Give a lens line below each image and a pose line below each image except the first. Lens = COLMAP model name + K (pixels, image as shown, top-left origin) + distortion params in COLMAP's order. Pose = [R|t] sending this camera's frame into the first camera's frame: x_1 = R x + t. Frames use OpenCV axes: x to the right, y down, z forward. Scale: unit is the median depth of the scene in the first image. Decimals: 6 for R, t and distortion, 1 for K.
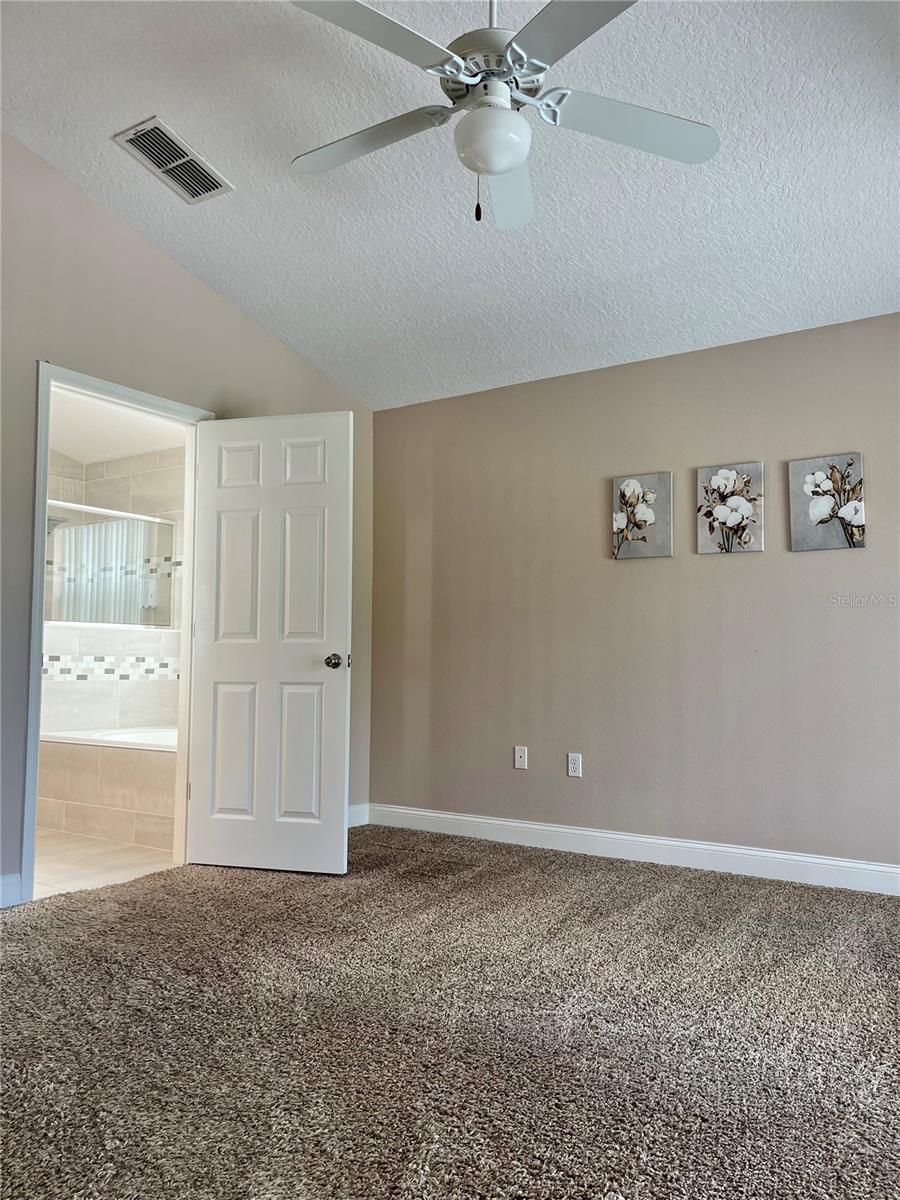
lens RADIAL K [[900.2, 0, 460.5], [0, 900.2, 605.5], [0, 0, 1]] dist [0.038943, -0.026894]
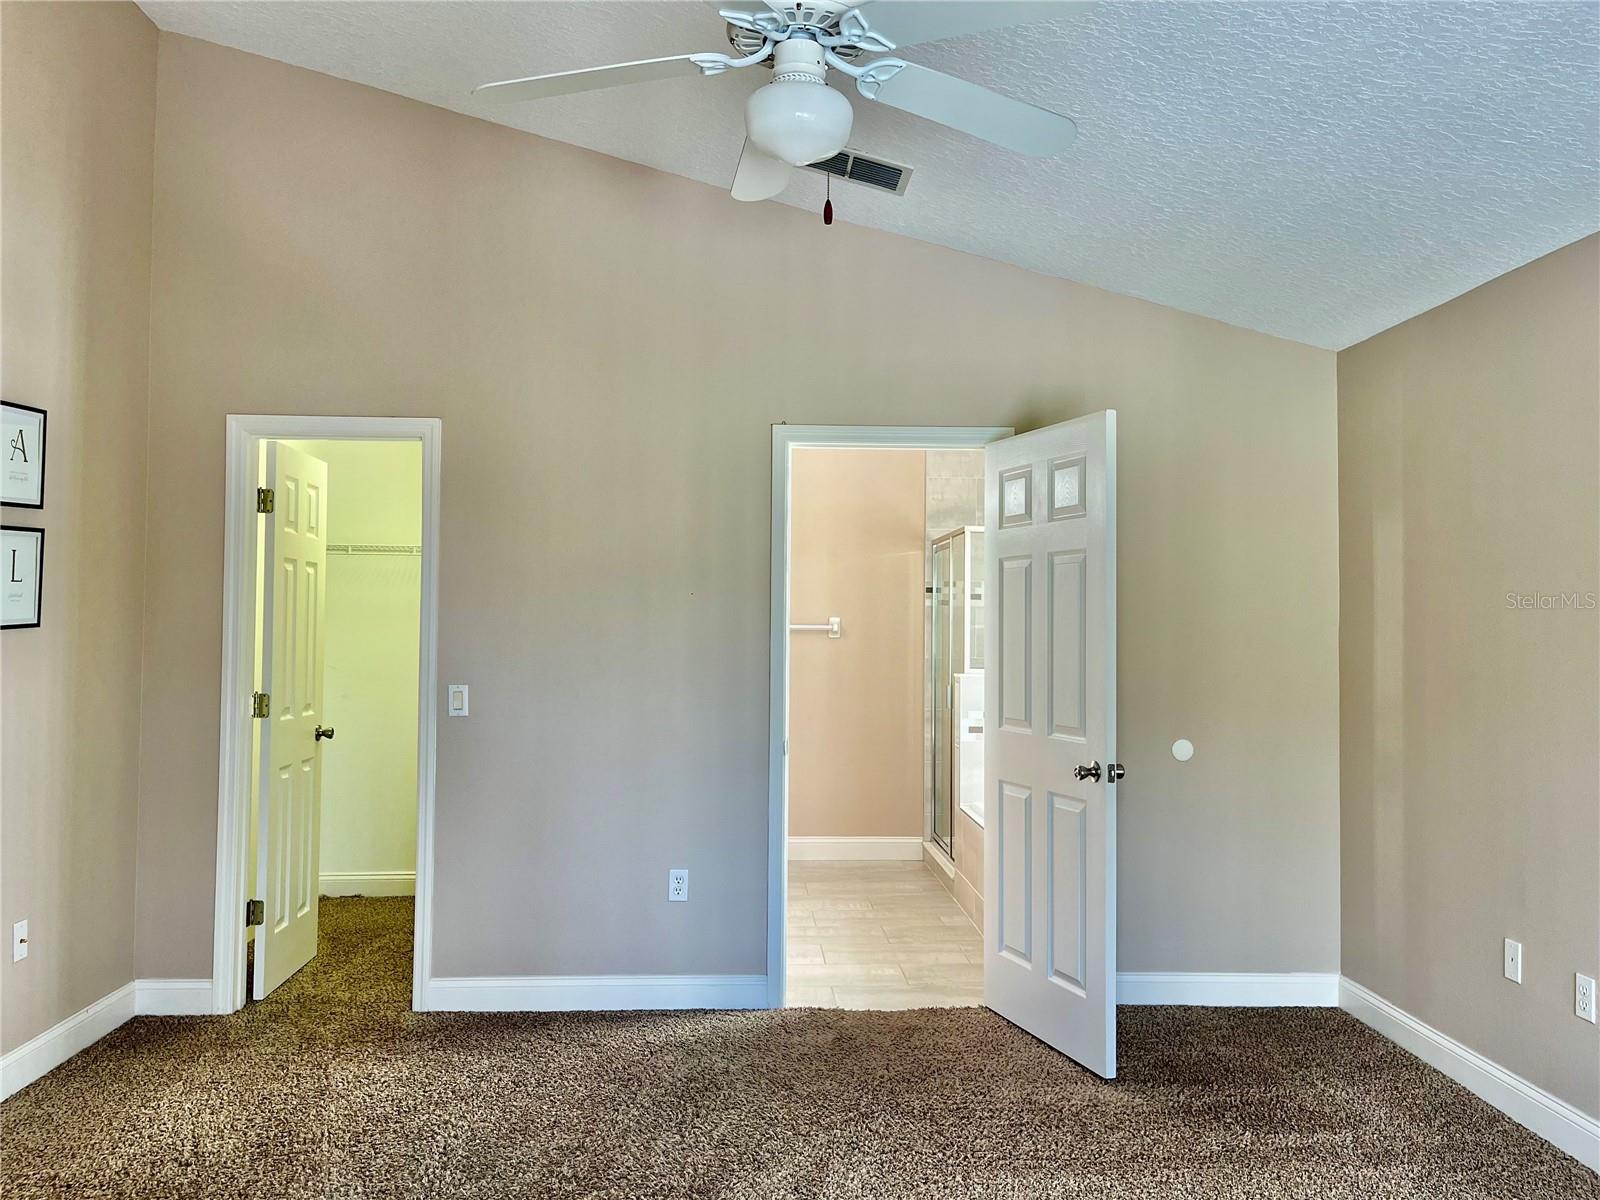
lens RADIAL K [[1200.2, 0, 811.7], [0, 1200.2, 597.0], [0, 0, 1]] dist [0.038943, -0.026894]
pose [[0.587459, -0.029811, -0.808704, 0.490714], [0.048433, 0.998825, -0.001637, -0.081996], [0.807803, -0.038206, 0.588213, 0.275621]]
